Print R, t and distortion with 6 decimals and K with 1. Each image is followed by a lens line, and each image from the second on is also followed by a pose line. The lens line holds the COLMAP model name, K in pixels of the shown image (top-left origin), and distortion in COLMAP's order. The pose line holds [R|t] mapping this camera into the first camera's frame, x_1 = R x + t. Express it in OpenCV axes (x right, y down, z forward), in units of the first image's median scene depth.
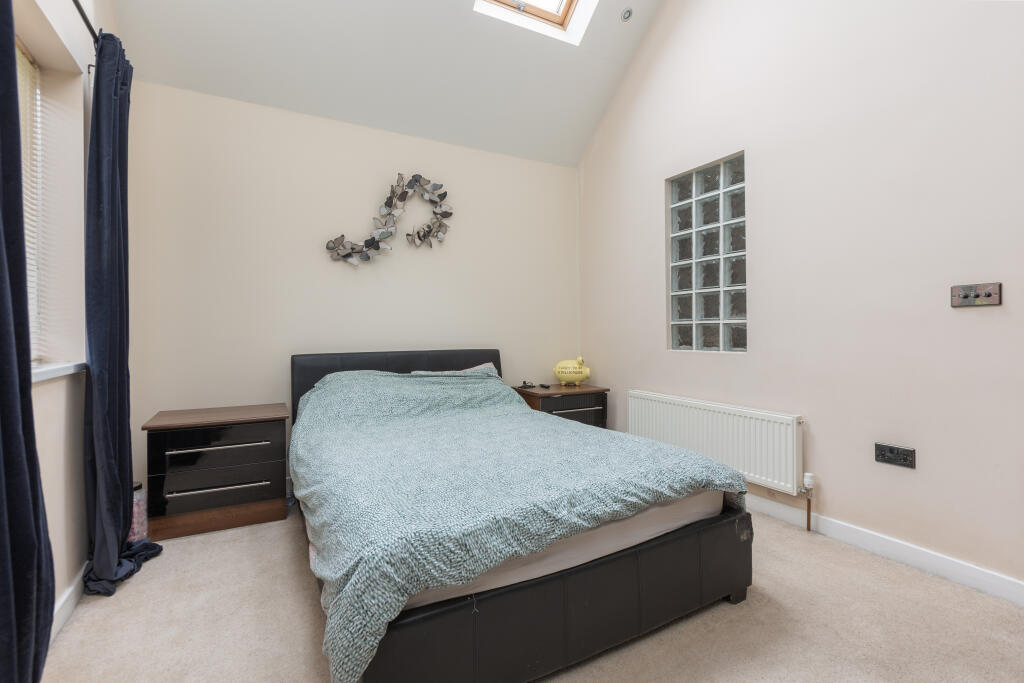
lens RADIAL K [[464.2, 0, 508.5], [0, 464.2, 331.3], [0, 0, 1]] dist [-0.000286, -0.000232]
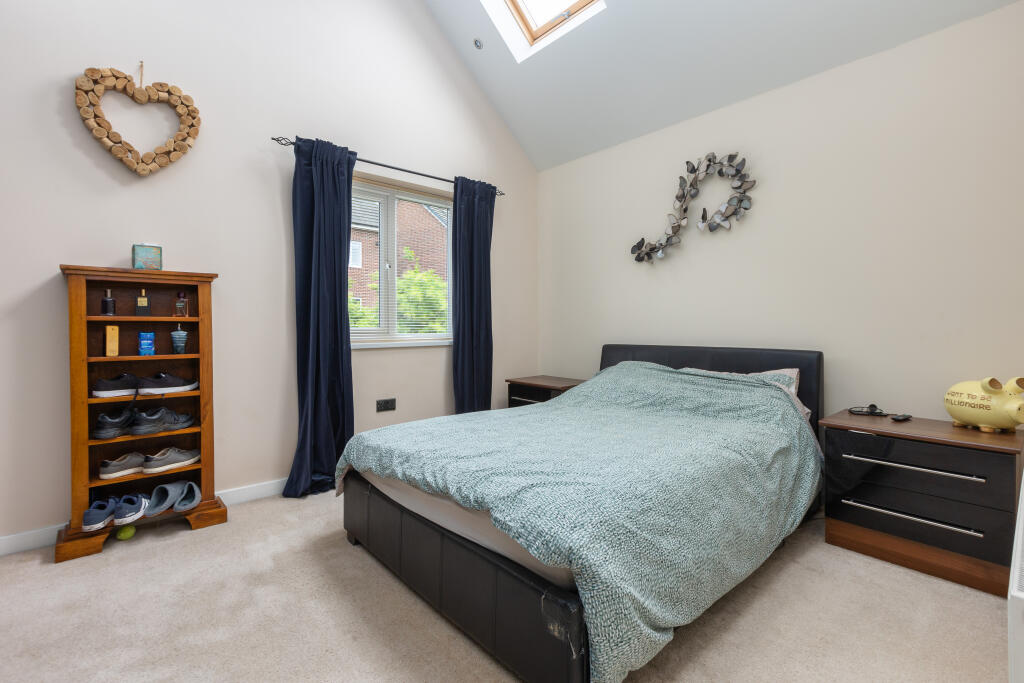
lens RADIAL K [[464.2, 0, 508.5], [0, 464.2, 331.3], [0, 0, 1]] dist [-0.000286, -0.000232]
pose [[0.215209, 0.013261, -0.976478, 0.641828], [-0.004053, 0.999911, 0.012686, 0.000812], [0.976560, 0.001228, 0.215244, 0.442665]]
